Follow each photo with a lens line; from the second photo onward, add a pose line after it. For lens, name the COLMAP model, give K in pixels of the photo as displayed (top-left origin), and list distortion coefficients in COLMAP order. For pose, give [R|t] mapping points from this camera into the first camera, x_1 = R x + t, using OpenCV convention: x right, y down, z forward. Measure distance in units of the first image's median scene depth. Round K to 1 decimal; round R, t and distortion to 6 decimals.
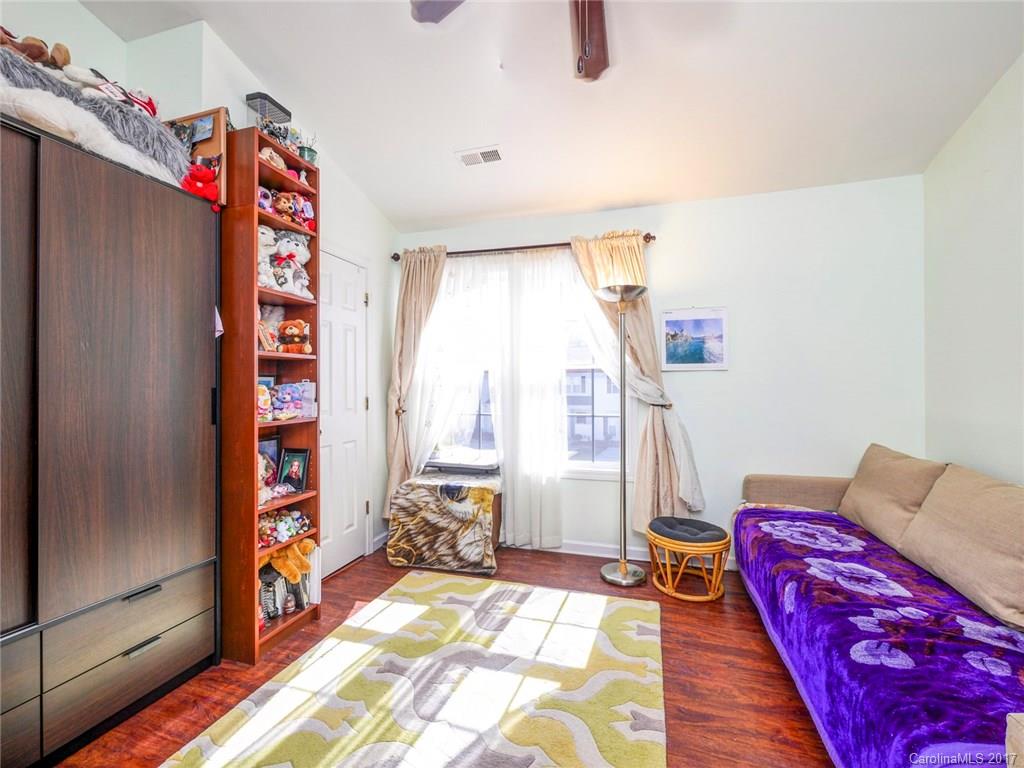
lens RADIAL K [[436.6, 0, 515.4], [0, 436.6, 384.3], [0, 0, 1]] dist [-0.009168, 0.001298]
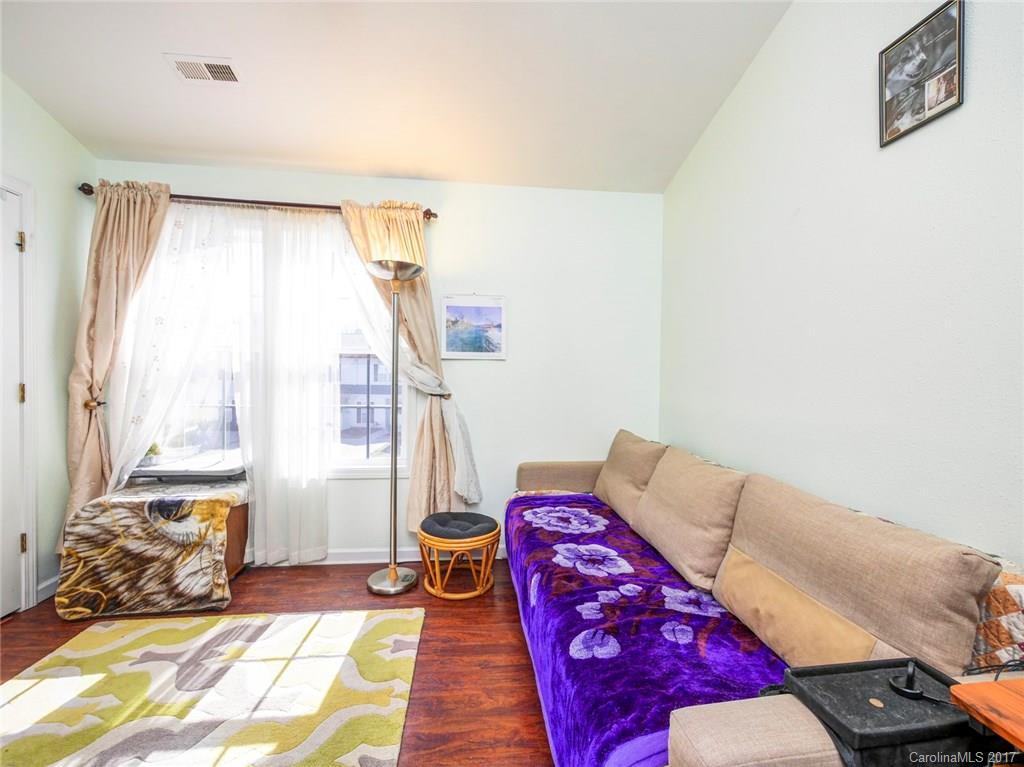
lens RADIAL K [[436.6, 0, 516.8], [0, 436.6, 383.8], [0, 0, 1]] dist [-0.009168, 0.001298]
pose [[0.918282, 0.009248, 0.395818, 0.114278], [-0.017985, 0.999669, 0.018370, 0.003342], [-0.395517, -0.023987, 0.918145, 0.068180]]
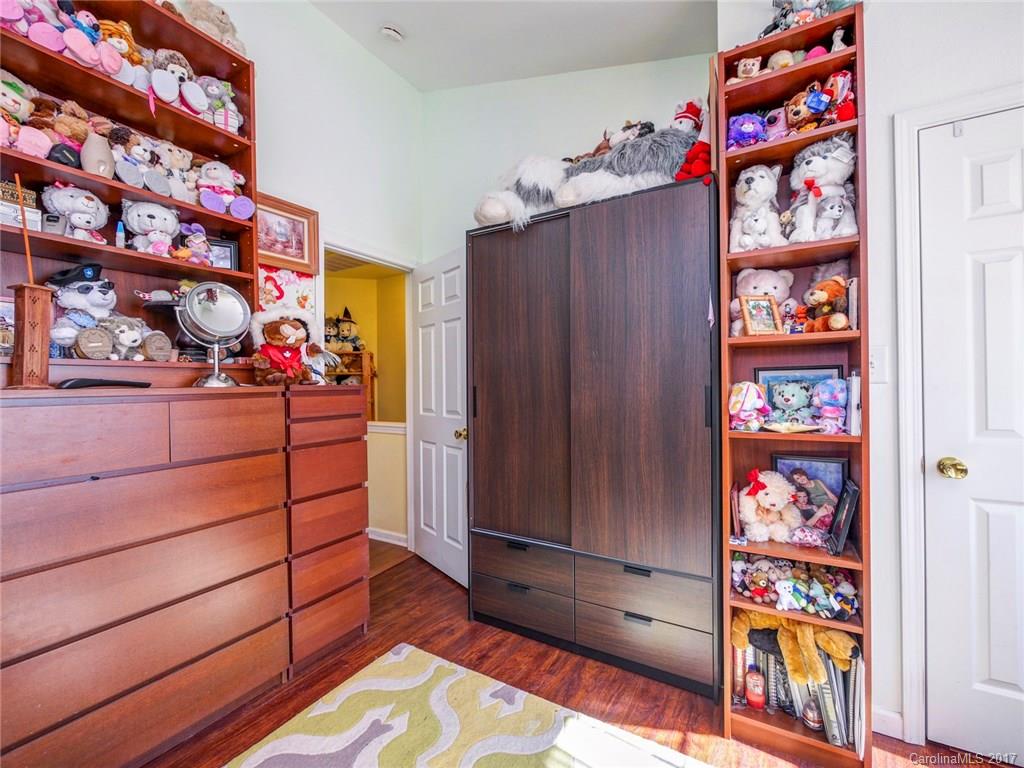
lens RADIAL K [[436.6, 0, 512.7], [0, 436.6, 383.0], [0, 0, 1]] dist [-0.009168, 0.001298]
pose [[-0.240104, 0.004166, -0.970738, 0.350825], [0.018011, 0.999838, -0.000164, -0.005992], [0.970580, -0.017523, -0.240140, 1.127920]]
